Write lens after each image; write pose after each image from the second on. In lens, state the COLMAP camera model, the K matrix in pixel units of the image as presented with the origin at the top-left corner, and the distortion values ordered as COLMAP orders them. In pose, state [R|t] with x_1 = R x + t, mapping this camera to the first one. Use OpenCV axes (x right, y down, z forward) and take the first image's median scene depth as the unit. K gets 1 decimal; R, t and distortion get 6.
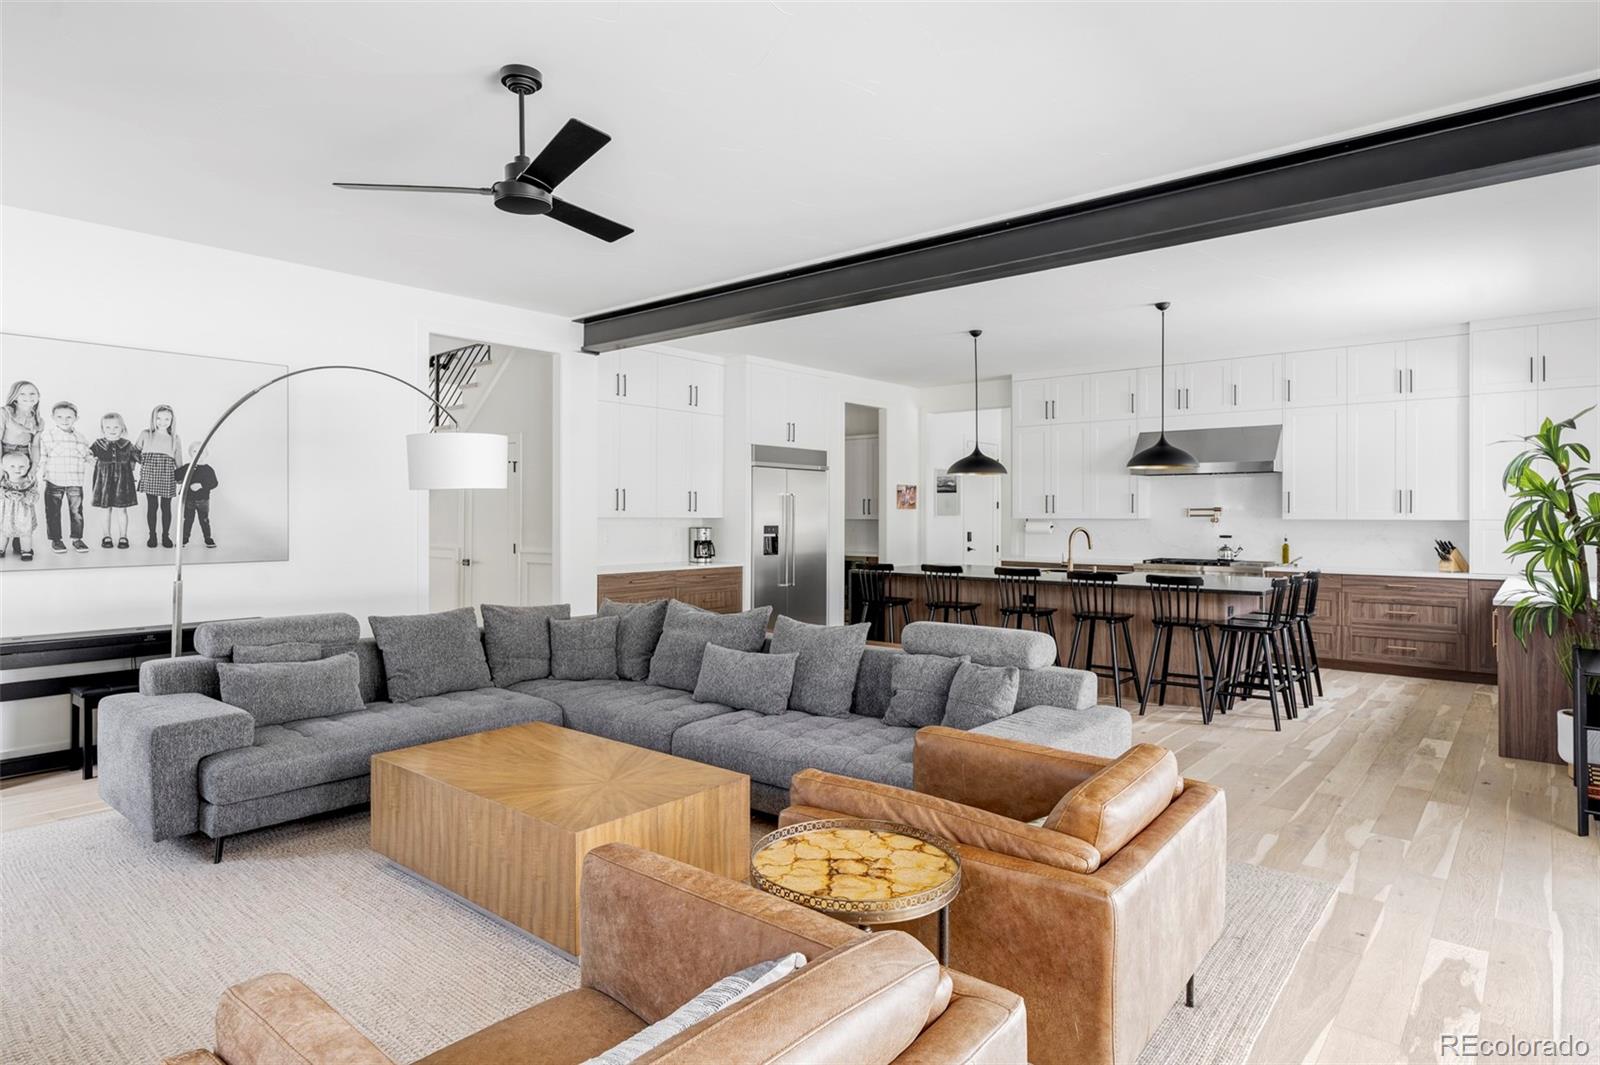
lens RADIAL K [[878.7, 0, 803.2], [0, 878.7, 516.2], [0, 0, 1]] dist [-0.003215, 0.000478]
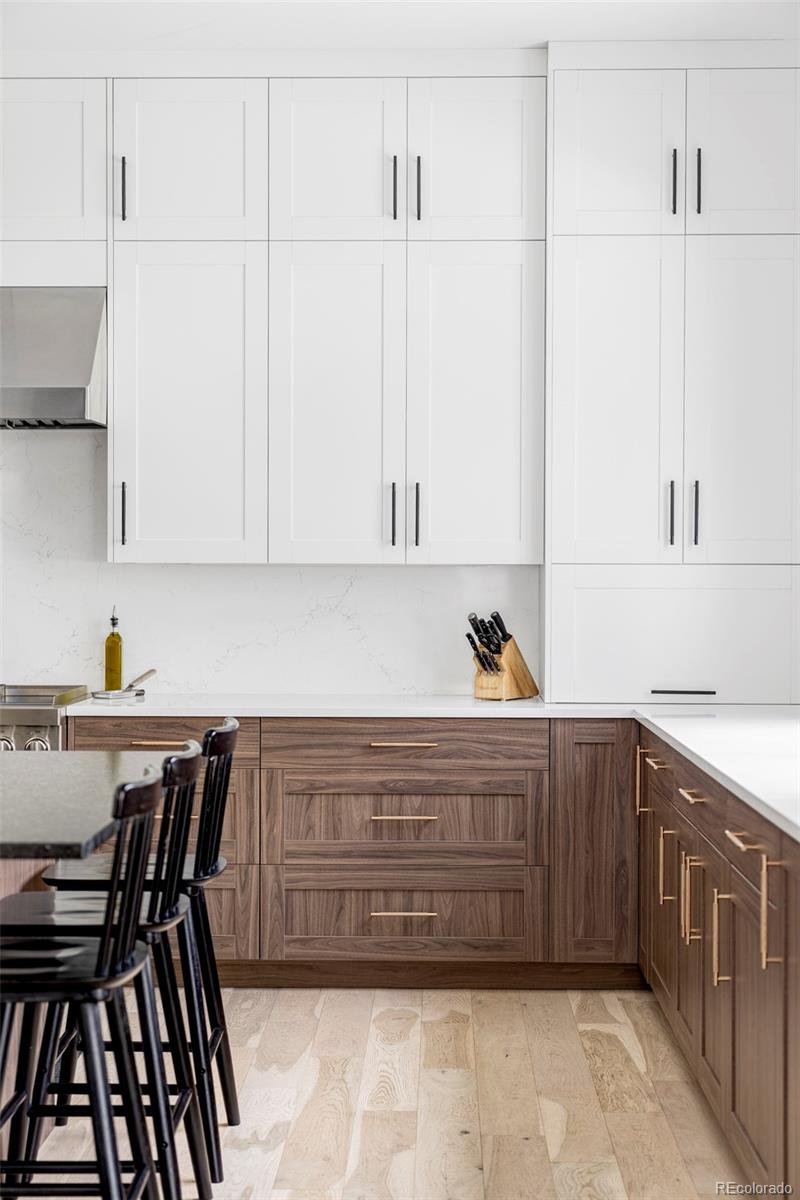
lens RADIAL K [[1840.6, 0, 397.6], [0, 1840.6, 601.8], [0, 0, 1]] dist [-0.011362, 0.000000]
pose [[0.777725, -0.009499, 0.628532, 0.197063], [-0.000623, 0.999874, 0.015883, 0.007846], [-0.628604, -0.012744, 0.777621, 0.400287]]
